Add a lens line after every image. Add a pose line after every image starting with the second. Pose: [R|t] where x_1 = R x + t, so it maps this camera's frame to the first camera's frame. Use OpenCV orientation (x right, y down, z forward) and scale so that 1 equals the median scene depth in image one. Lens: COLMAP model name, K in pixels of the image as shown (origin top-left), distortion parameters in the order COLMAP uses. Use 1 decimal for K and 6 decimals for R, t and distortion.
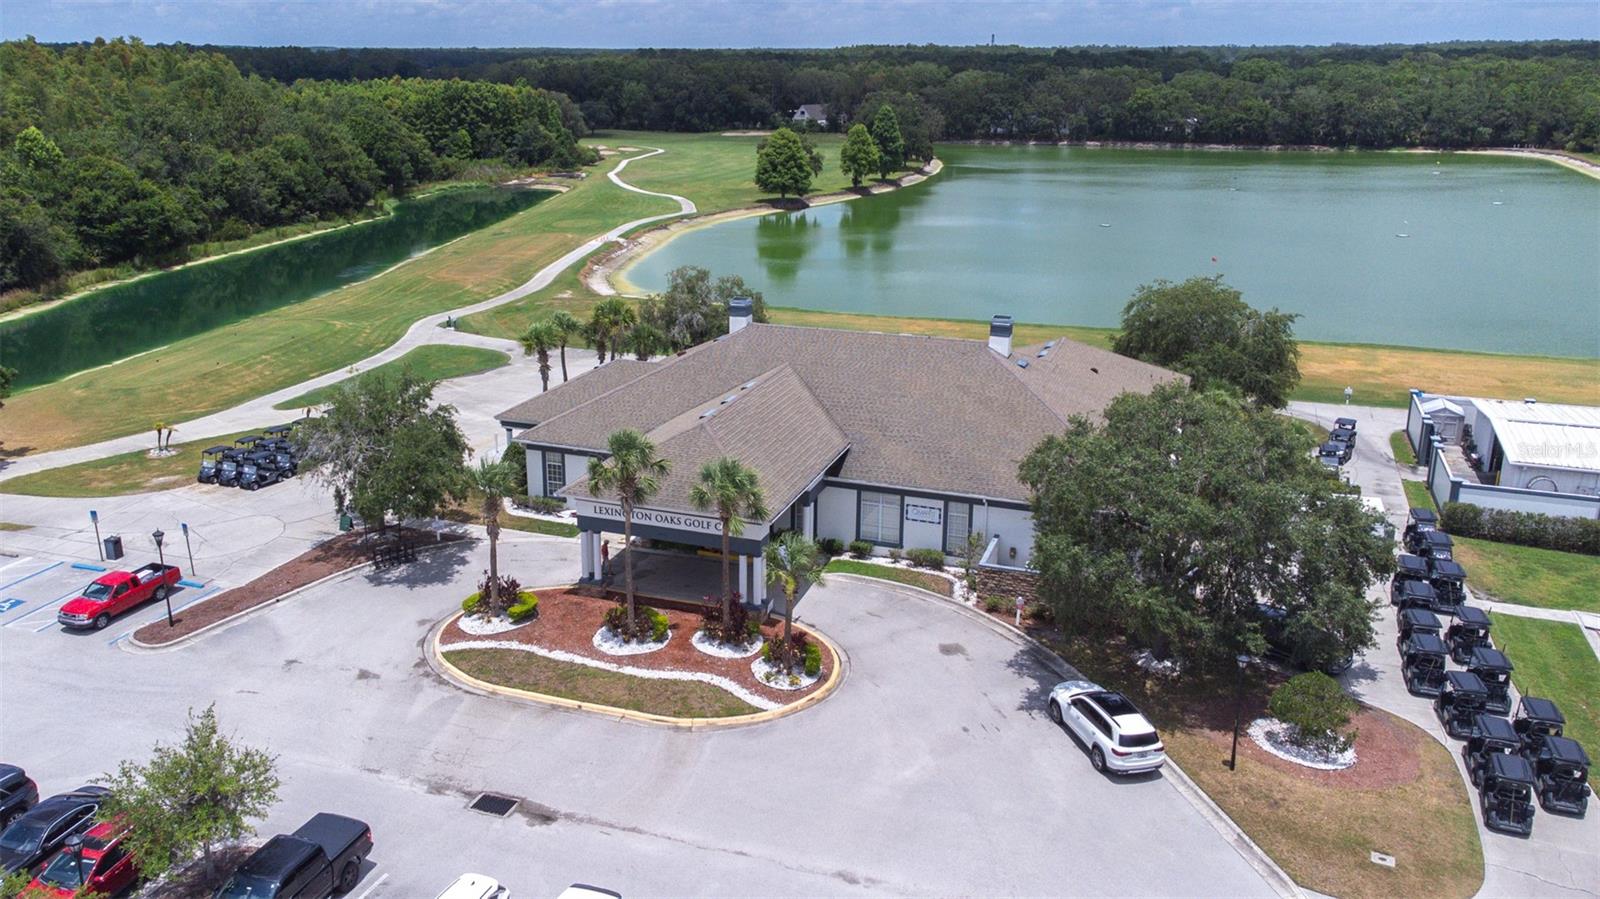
lens RADIAL K [[1246.4, 0, 800.0], [0, 1246.4, 449.5], [0, 0, 1]] dist [0.040800, -0.000727]
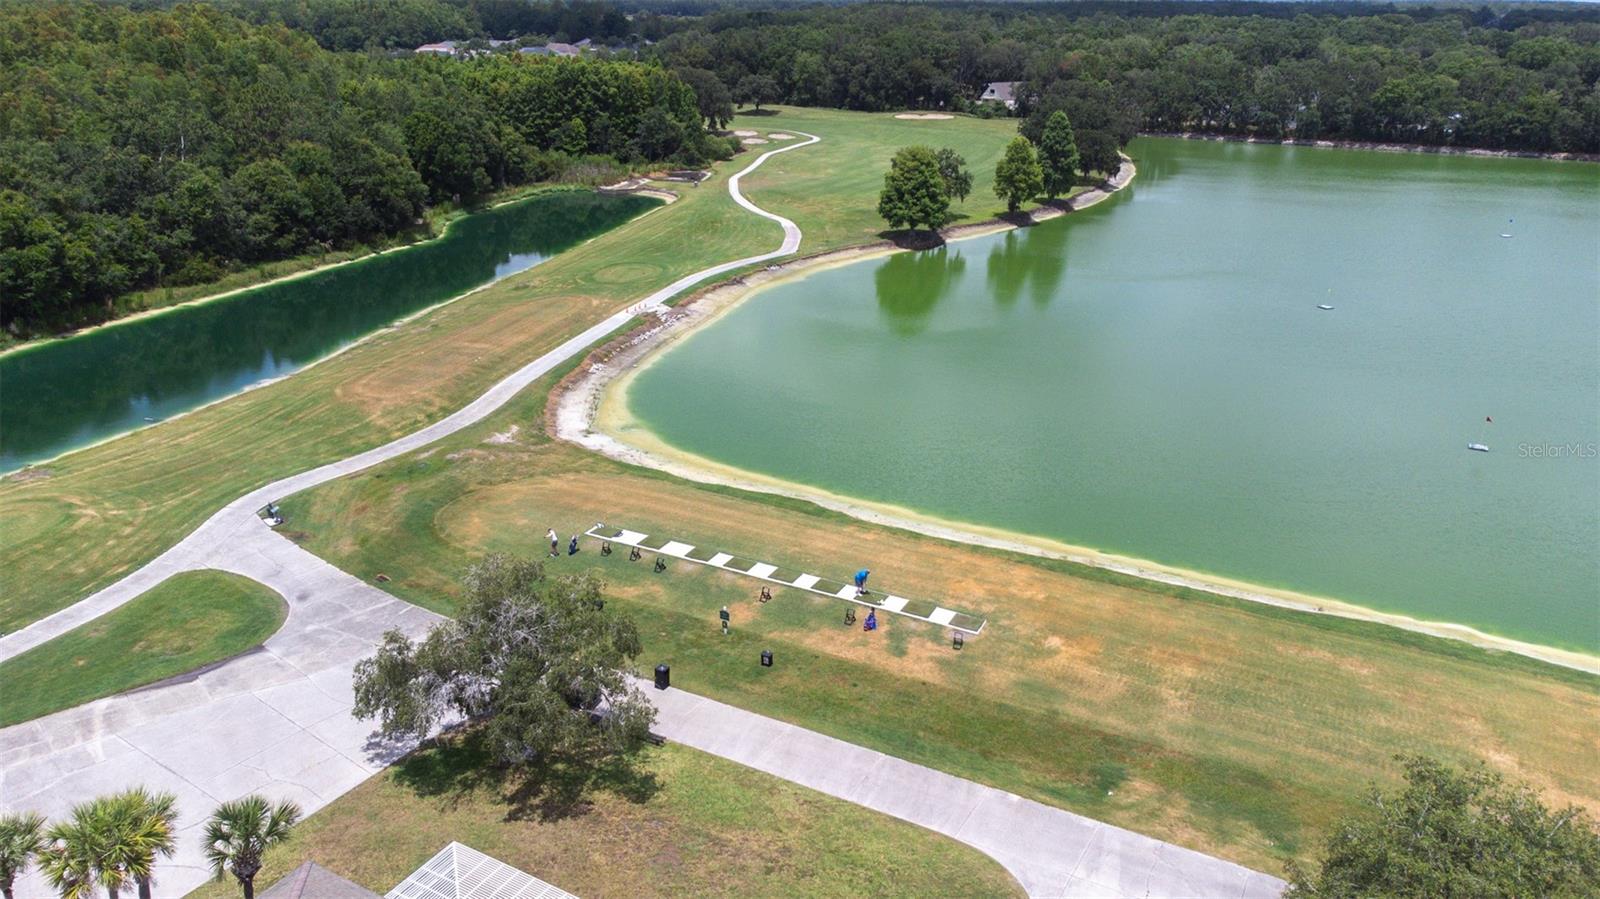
lens RADIAL K [[1168.0, 0, 857.0], [0, 1168.0, 445.1], [0, 0, 1]] dist [0.008180, 0.078842]
pose [[0.988986, 0.069694, -0.130575, 0.059850], [-0.061783, 0.996056, 0.063688, -0.112140], [0.134499, -0.054919, 0.989391, 0.246659]]
